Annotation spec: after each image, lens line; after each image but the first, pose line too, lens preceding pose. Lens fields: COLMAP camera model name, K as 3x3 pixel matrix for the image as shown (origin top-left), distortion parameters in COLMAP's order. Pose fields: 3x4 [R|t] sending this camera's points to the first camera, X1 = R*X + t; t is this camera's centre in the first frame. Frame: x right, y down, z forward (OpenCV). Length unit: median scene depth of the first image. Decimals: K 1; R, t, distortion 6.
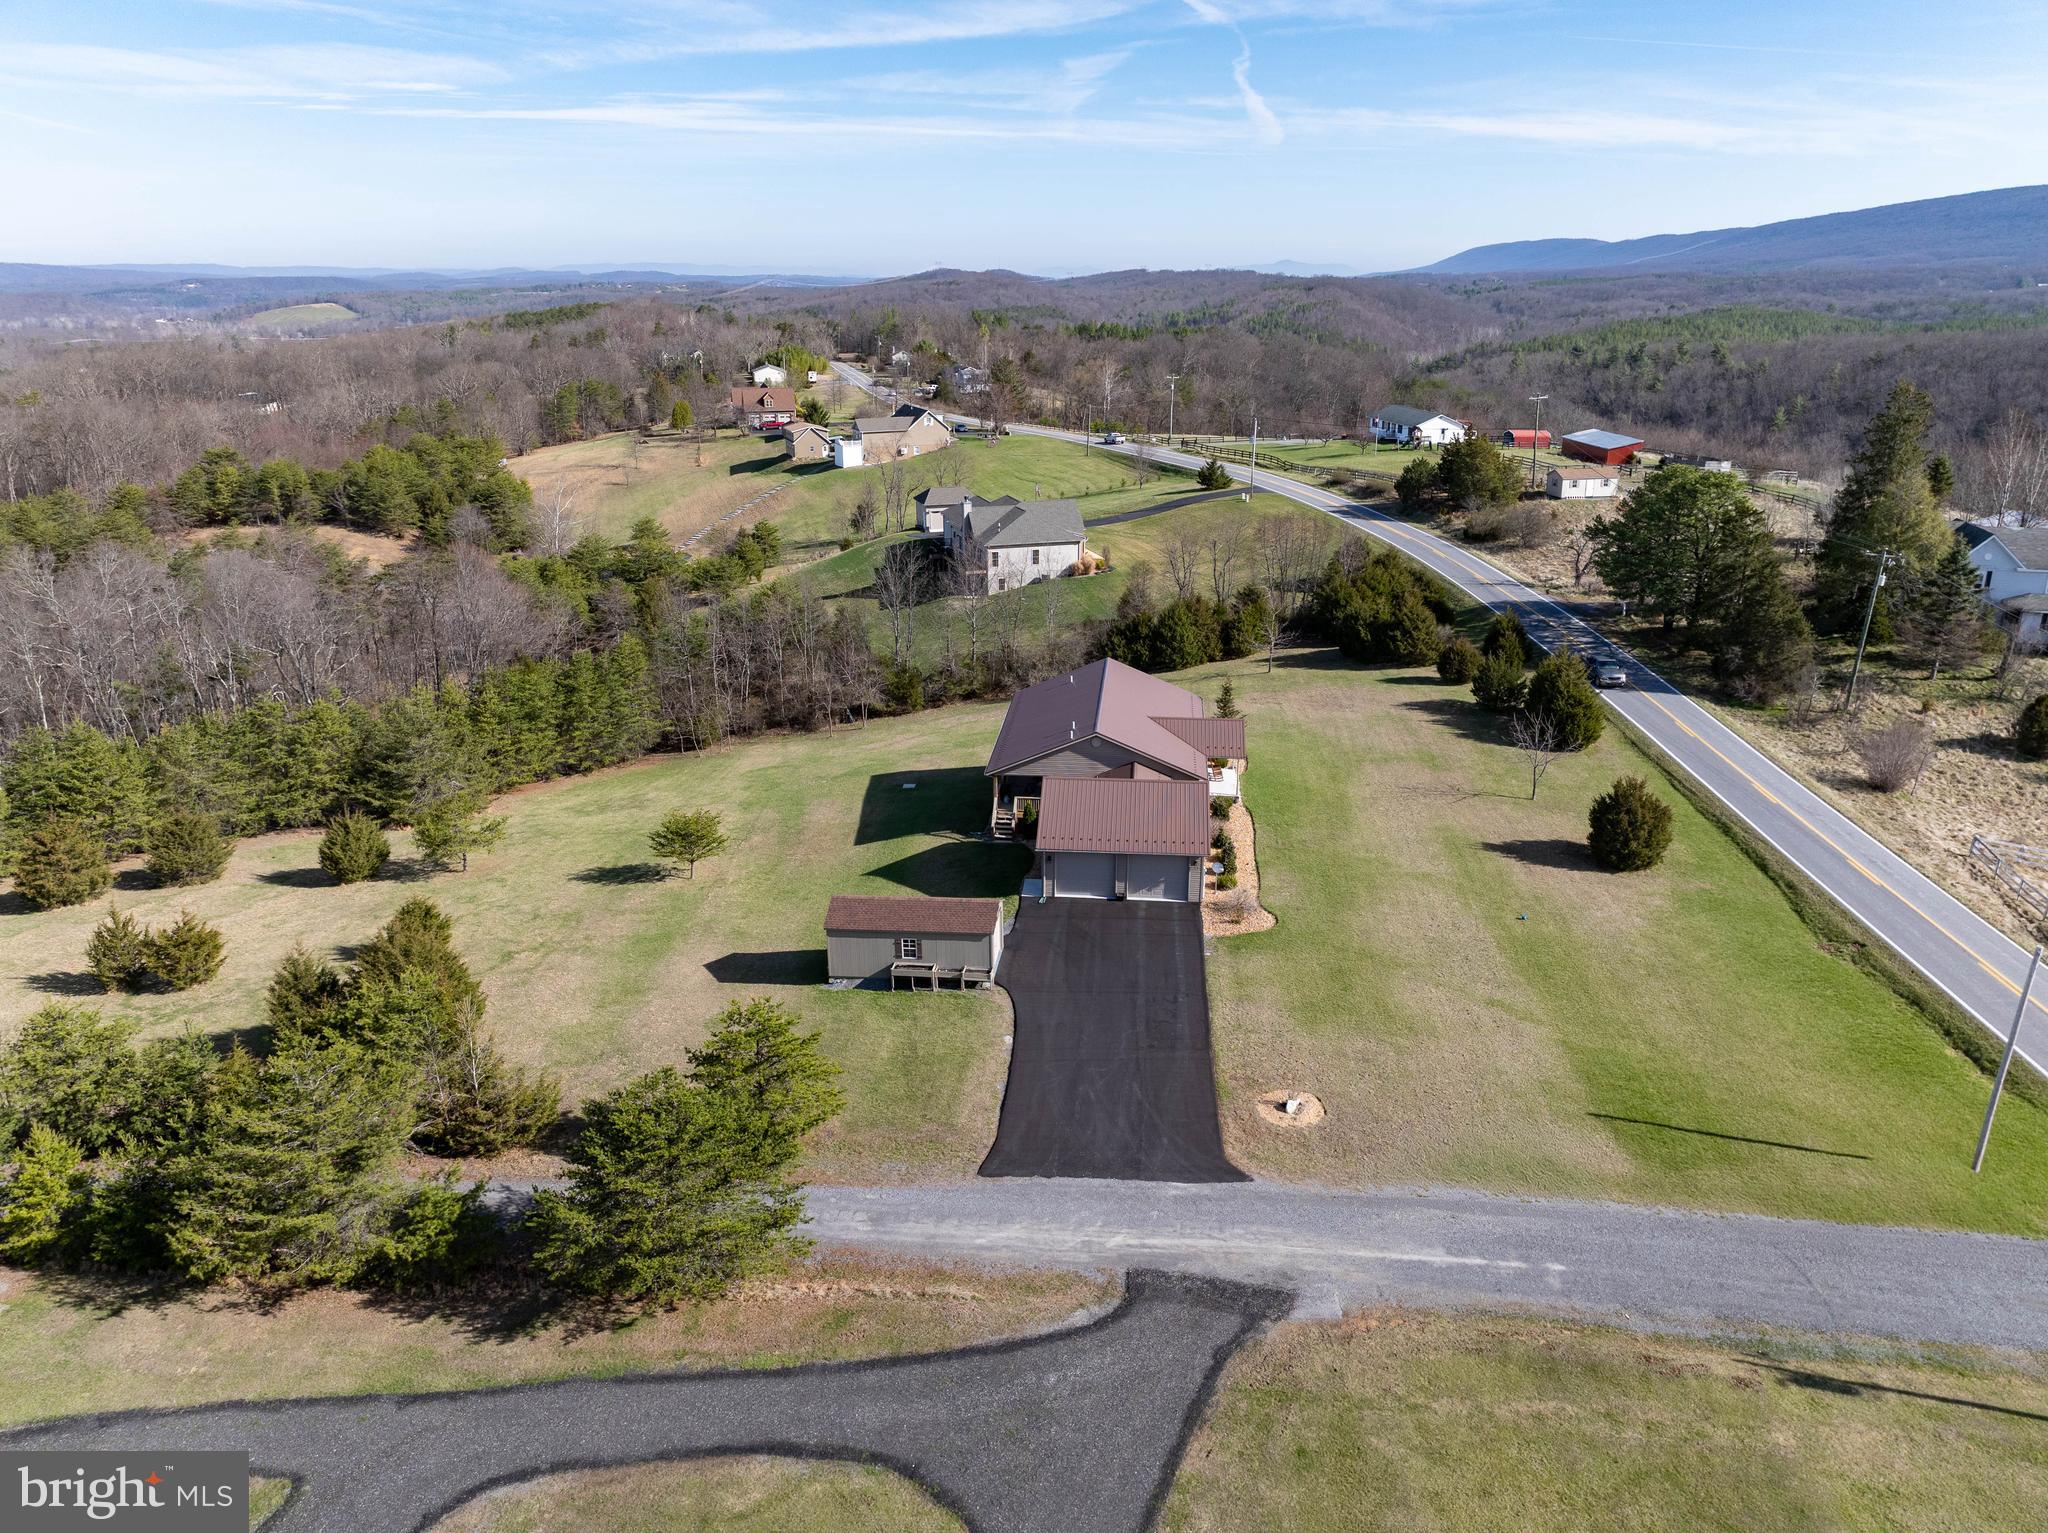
lens RADIAL K [[1440.3, 0, 1023.6], [0, 1440.3, 768.7], [0, 0, 1]] dist [-0.035545, 0.004209]
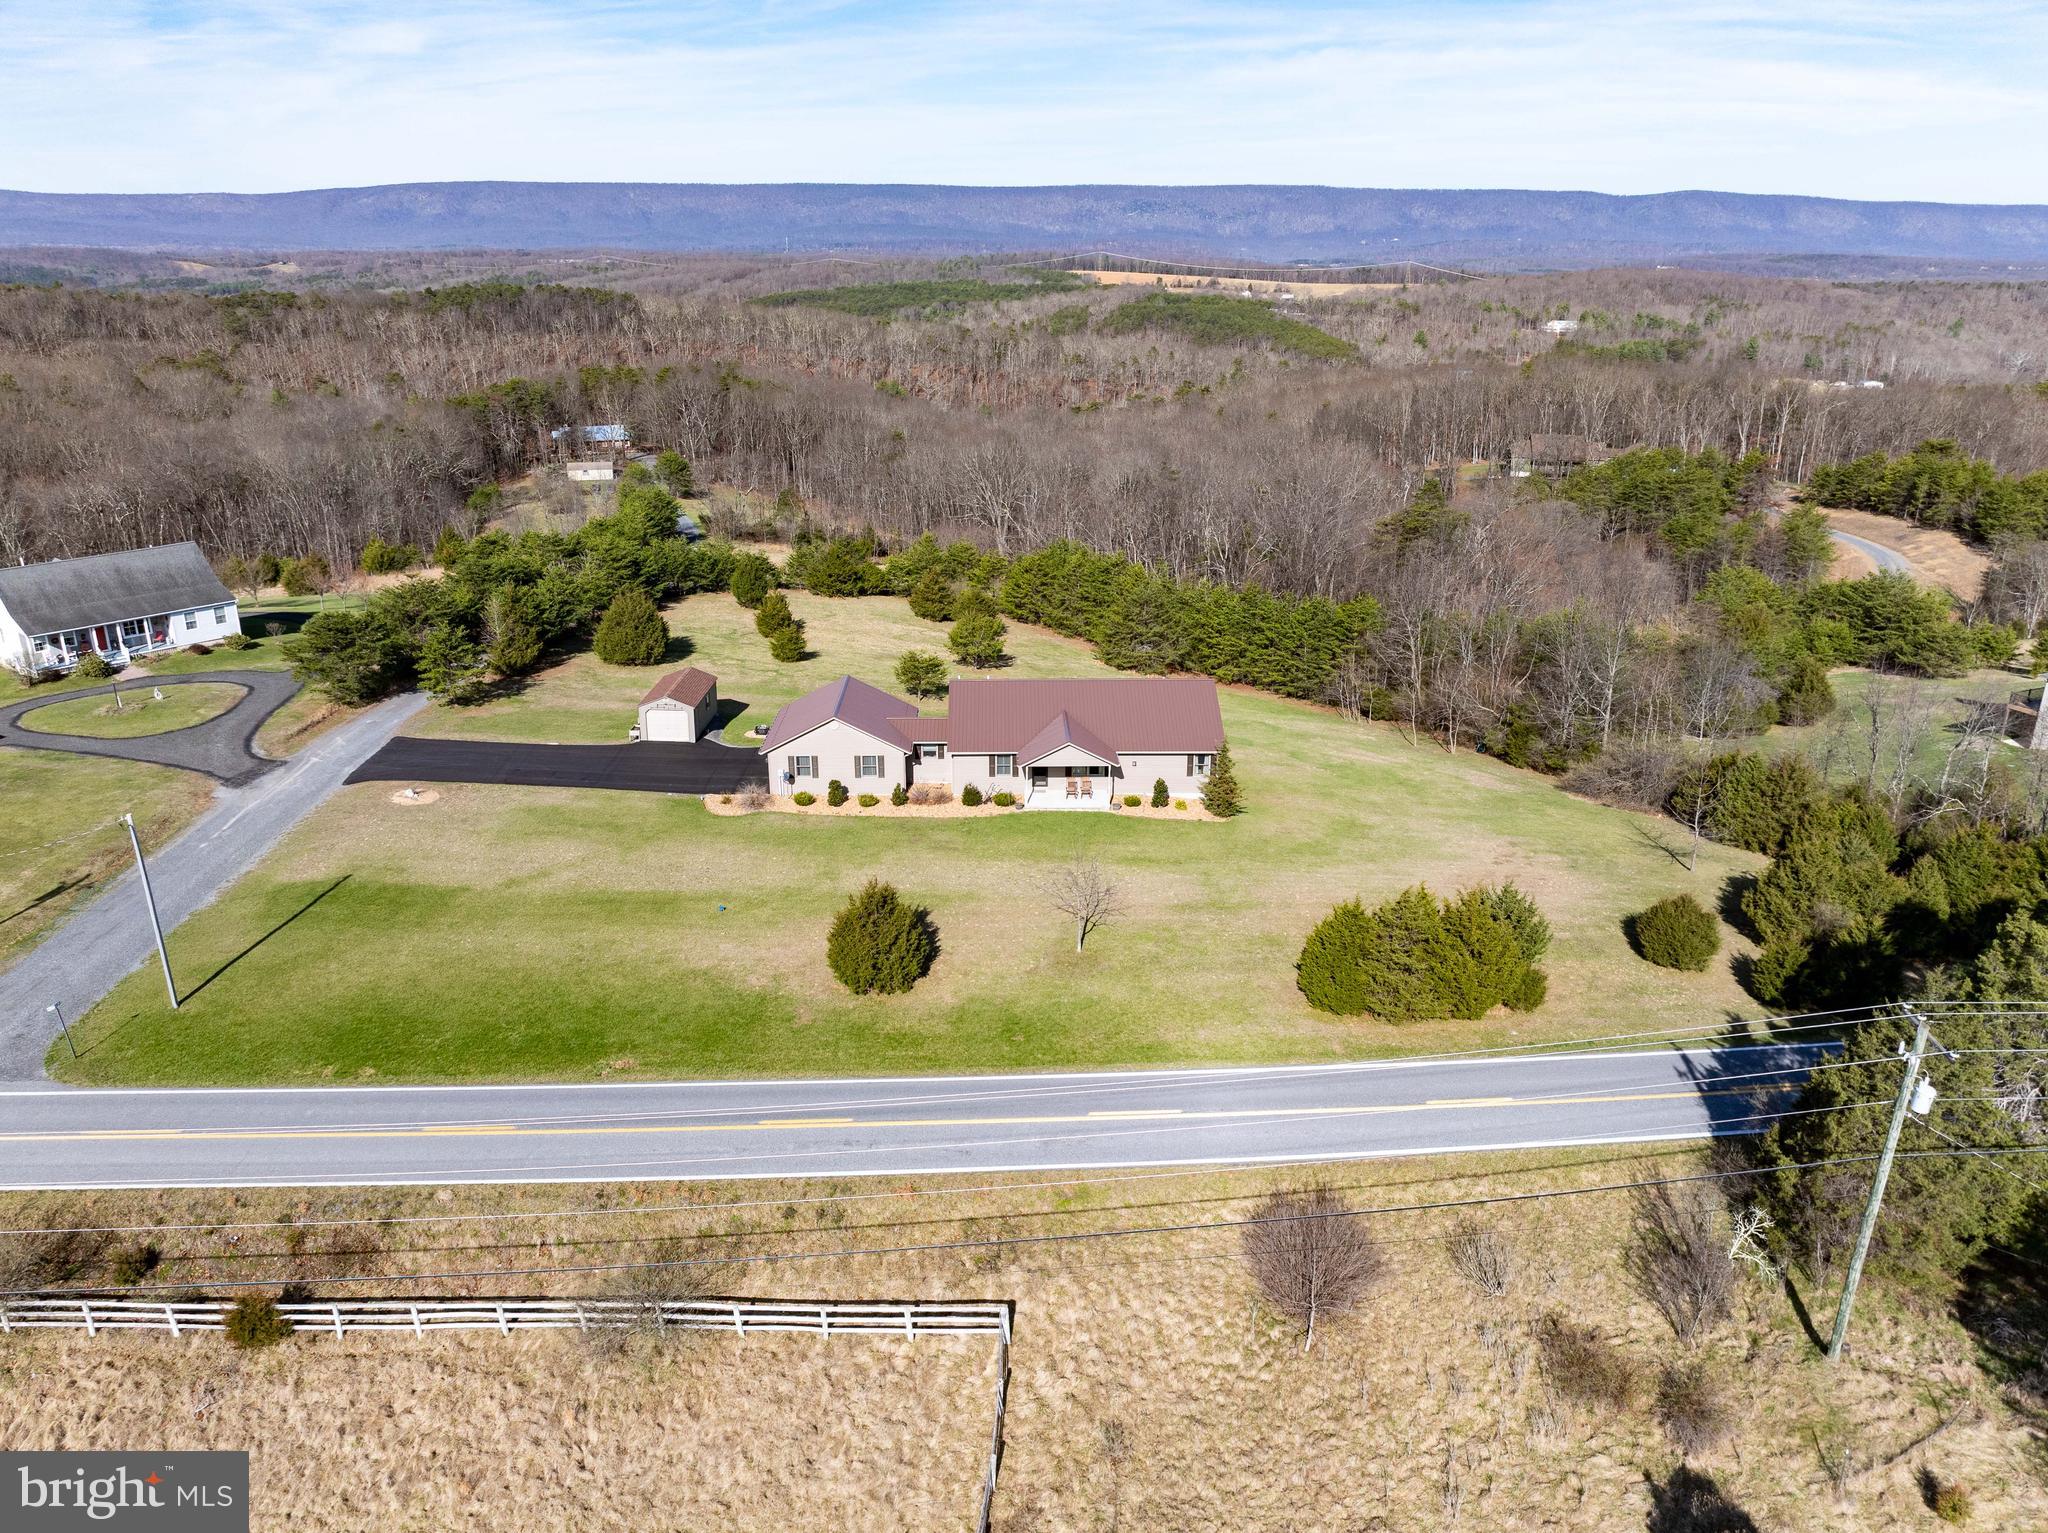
lens RADIAL K [[1451.0, 0, 1024.4], [0, 1451.0, 732.7], [0, 0, 1]] dist [-0.048293, 0.028396]
pose [[0.114027, 0.313814, -0.942613, 0.899872], [-0.326479, 0.907942, 0.262778, -0.240852], [0.938301, 0.277779, 0.205983, 0.664635]]
